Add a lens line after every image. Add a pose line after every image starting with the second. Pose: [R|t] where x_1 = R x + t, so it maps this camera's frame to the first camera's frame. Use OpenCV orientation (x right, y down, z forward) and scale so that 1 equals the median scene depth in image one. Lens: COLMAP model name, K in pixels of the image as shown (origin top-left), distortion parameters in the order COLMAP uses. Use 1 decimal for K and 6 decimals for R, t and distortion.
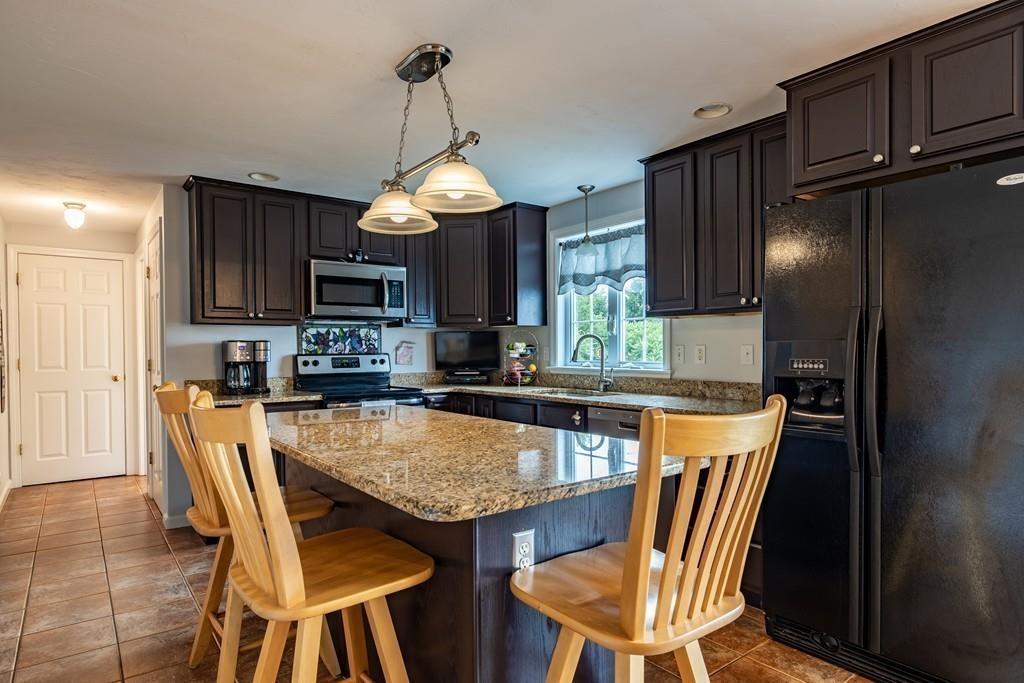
lens RADIAL K [[578.6, 0, 504.3], [0, 578.6, 357.2], [0, 0, 1]] dist [-0.003030, 0.001685]
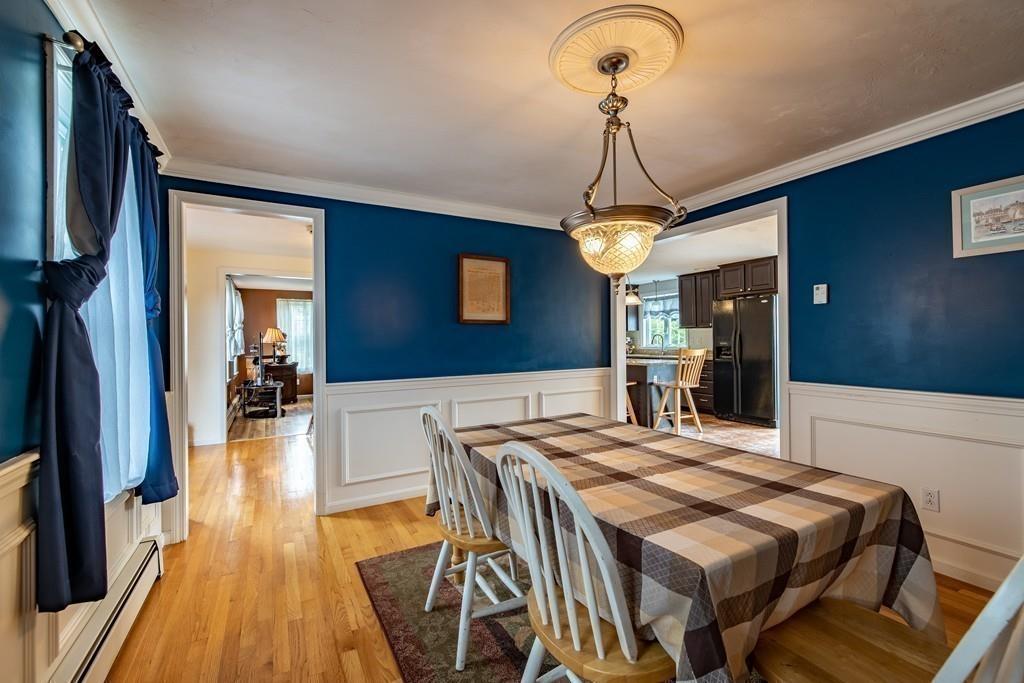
lens RADIAL K [[434.2, 0, 508.2], [0, 434.2, 340.9], [0, 0, 1]] dist [0.000522, 0.000539]
pose [[0.991031, -0.005303, -0.133527, -0.271166], [0.003308, 0.999880, -0.015158, 0.019711], [0.133591, 0.014580, 0.990929, -1.092892]]
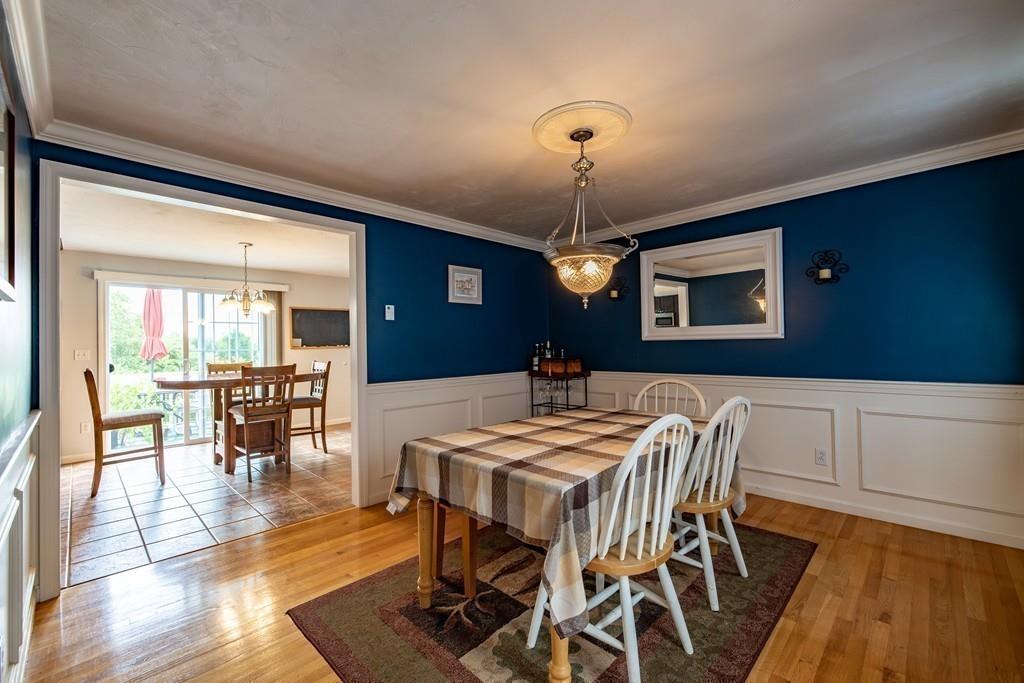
lens RADIAL K [[434.2, 0, 507.8], [0, 434.2, 340.6], [0, 0, 1]] dist [0.000522, 0.000539]
pose [[-0.130258, 0.018175, 0.991313, -0.748719], [0.031117, 0.999414, -0.014235, 0.013602], [-0.990992, 0.028993, -0.130748, -0.503529]]
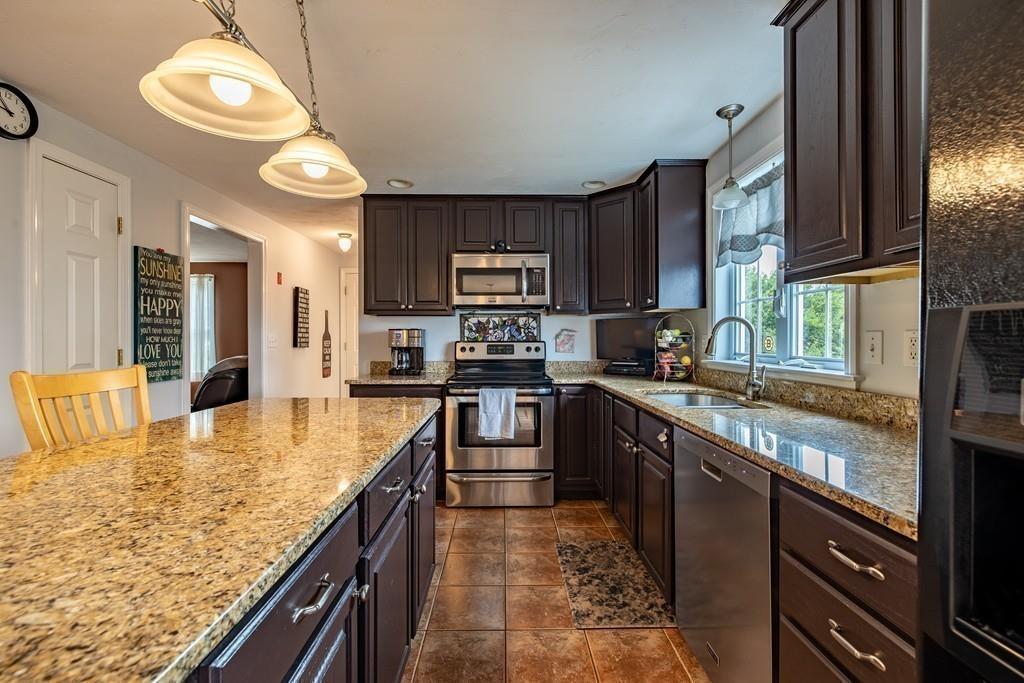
lens RADIAL K [[434.2, 0, 515.9], [0, 434.2, 339.3], [0, 0, 1]] dist [0.000522, 0.000539]
pose [[0.813050, 0.006511, -0.582157, 0.234838], [-0.013230, 0.999886, -0.007293, -0.004353], [0.582043, 0.013631, 0.813044, 0.403808]]
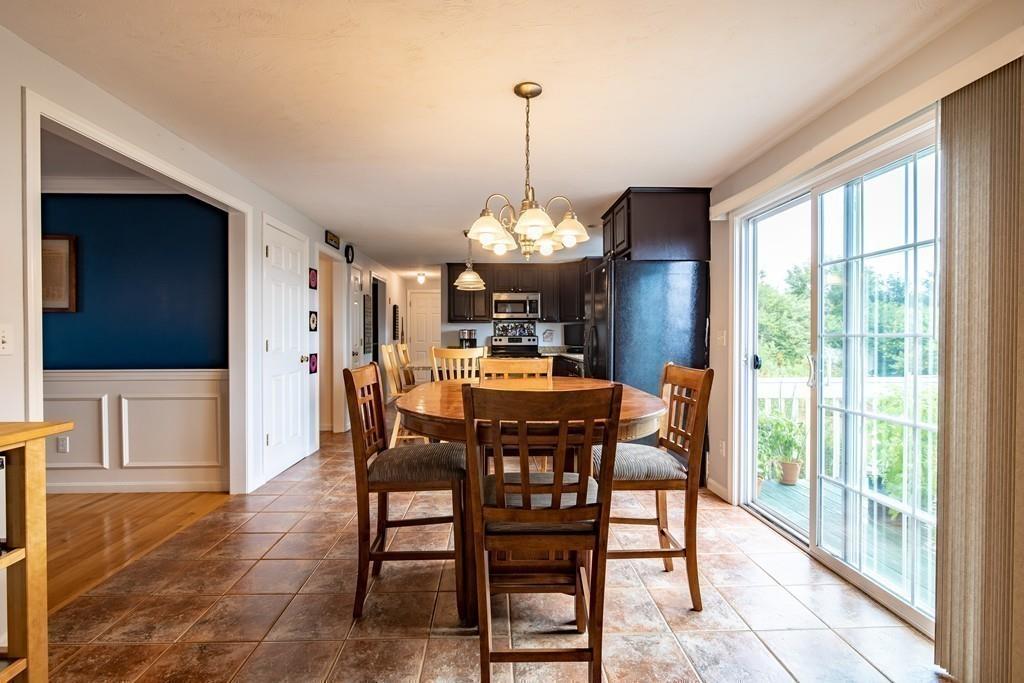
lens RADIAL K [[434.2, 0, 511.2], [0, 434.2, 340.6], [0, 0, 1]] dist [0.000522, 0.000539]
pose [[0.818180, 0.016227, -0.574733, 0.671879], [-0.015698, 0.999859, 0.005883, 0.001798], [0.574748, 0.004209, 0.818320, -0.311971]]
